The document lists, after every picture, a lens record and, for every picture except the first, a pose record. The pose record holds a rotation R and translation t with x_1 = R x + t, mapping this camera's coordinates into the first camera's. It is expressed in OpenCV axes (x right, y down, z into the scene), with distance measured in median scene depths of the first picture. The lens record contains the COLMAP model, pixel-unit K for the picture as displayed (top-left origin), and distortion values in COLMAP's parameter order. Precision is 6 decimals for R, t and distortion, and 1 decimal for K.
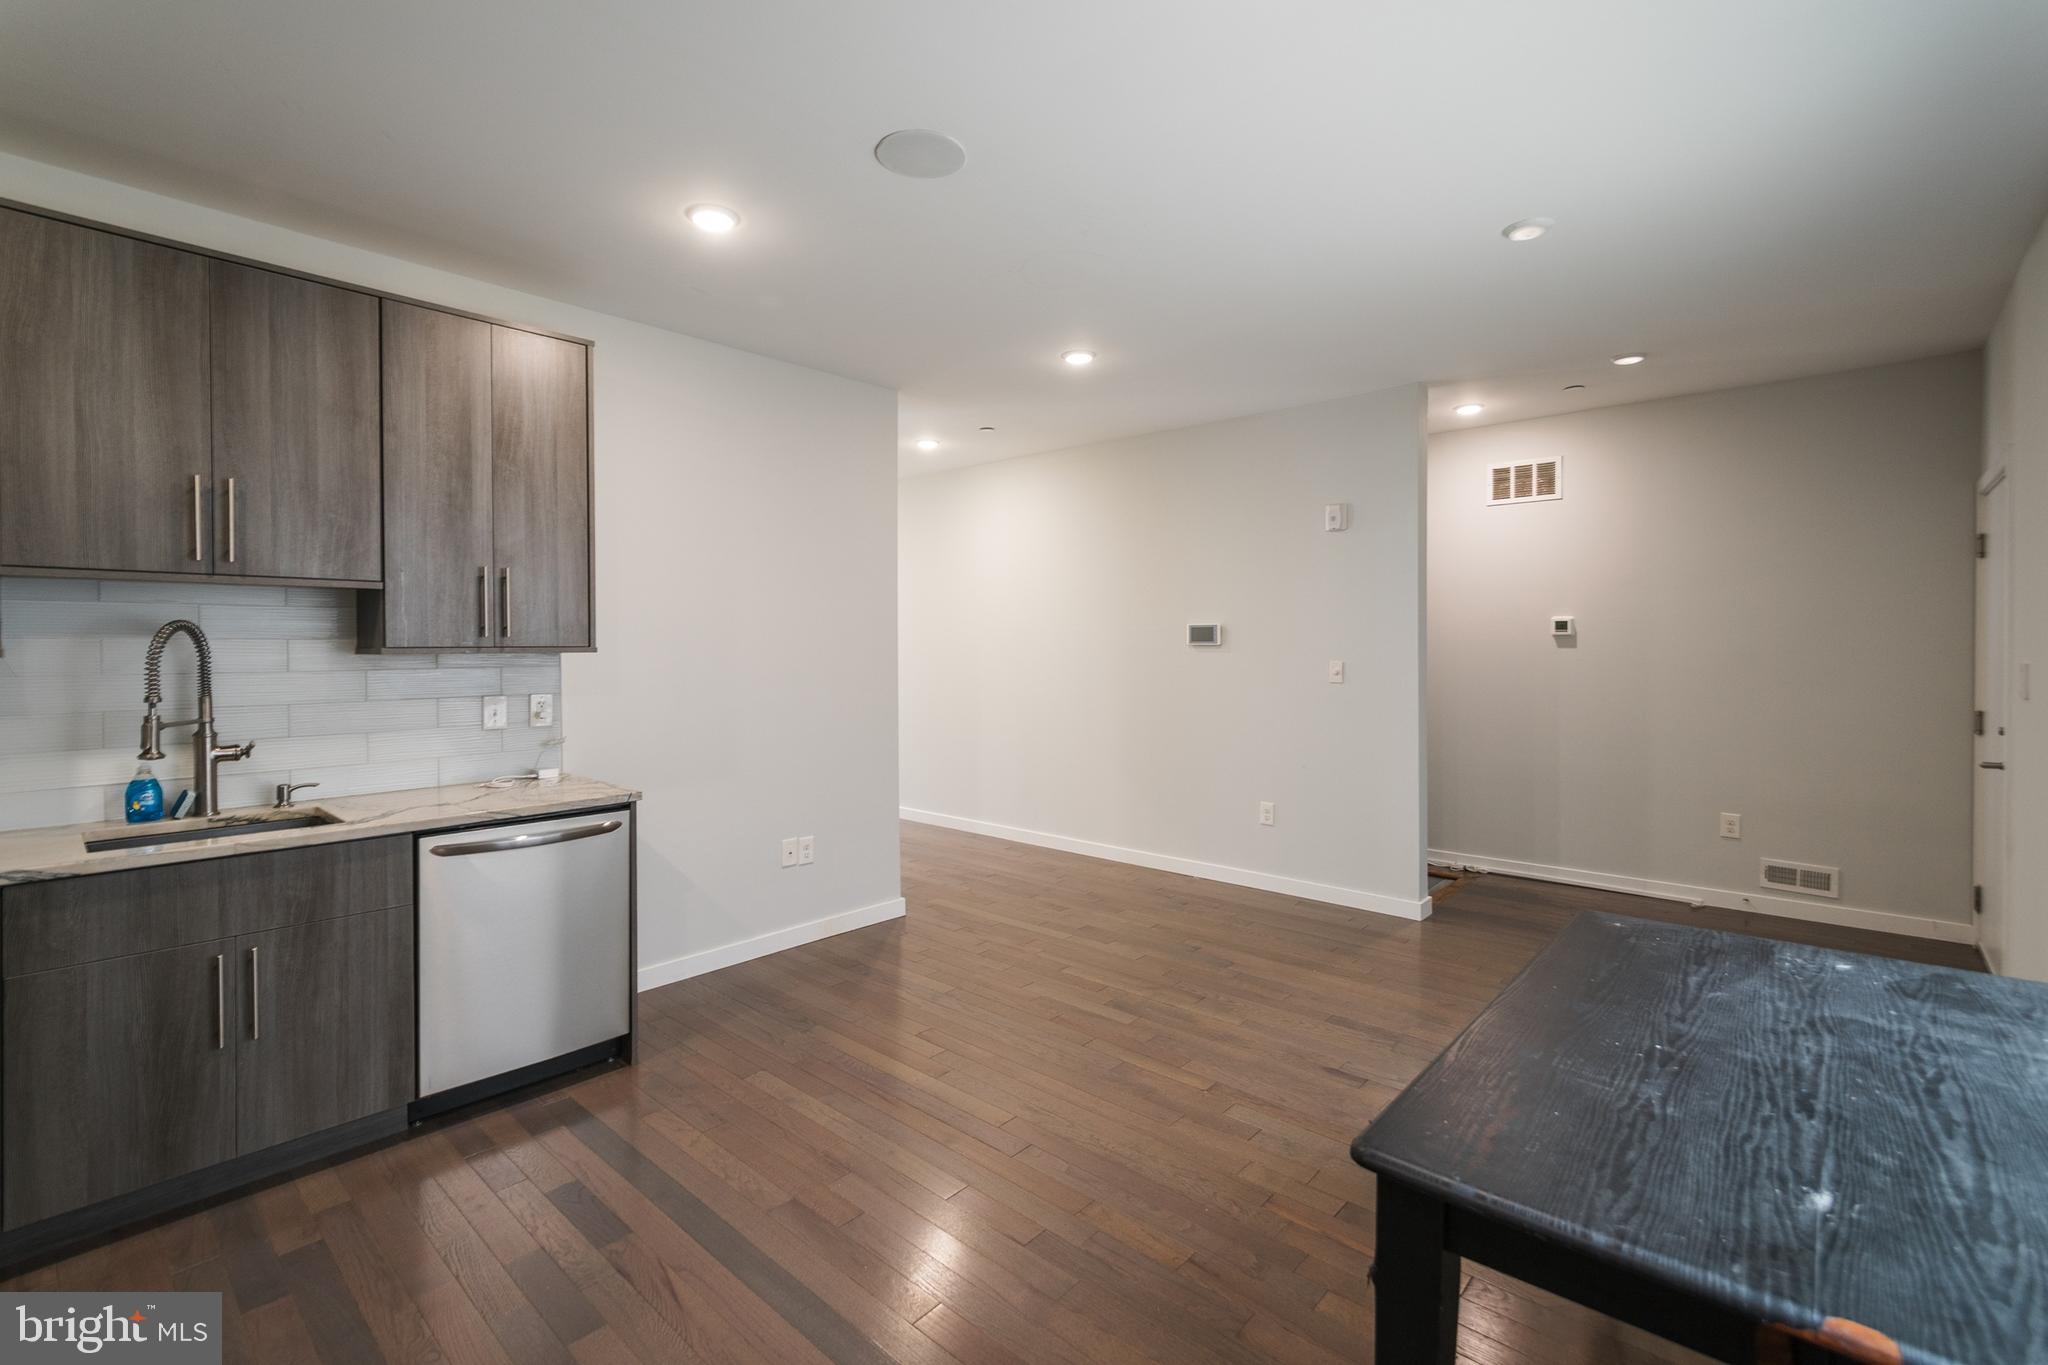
lens RADIAL K [[949.0, 0, 1016.6], [0, 949.0, 653.7], [0, 0, 1]] dist [0.000362, -0.000095]
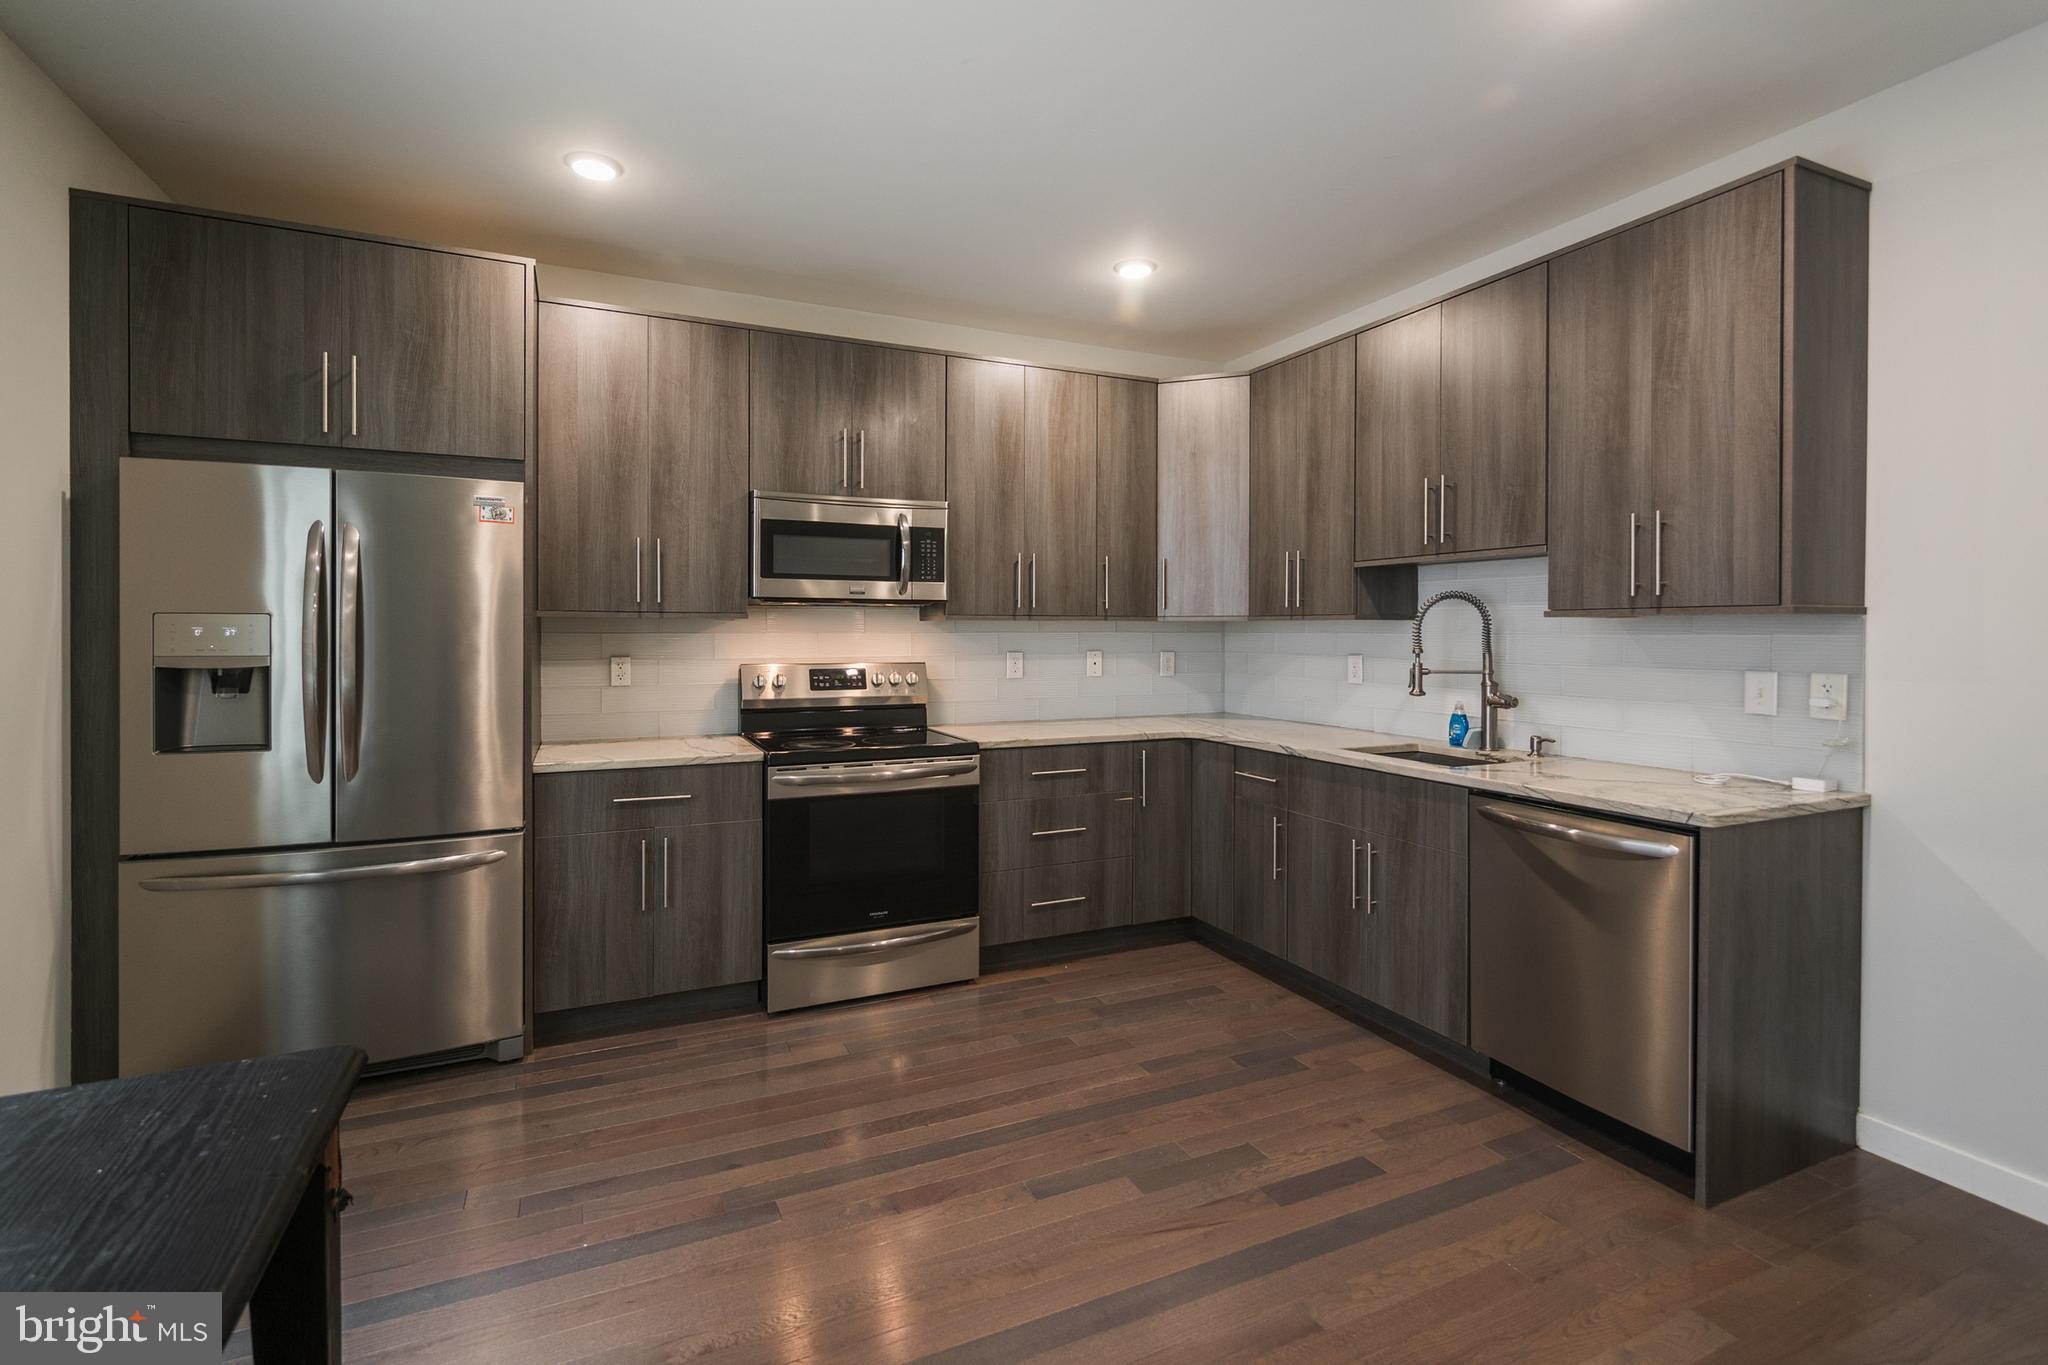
lens RADIAL K [[921.7, 0, 1042.0], [0, 921.7, 638.1], [0, 0, 1]] dist [0.001253, 0.000373]
pose [[-0.368951, 0.010729, -0.929387, 0.335942], [-0.007837, 0.999862, 0.014653, 0.009669], [0.929416, 0.012690, -0.368816, 0.672978]]
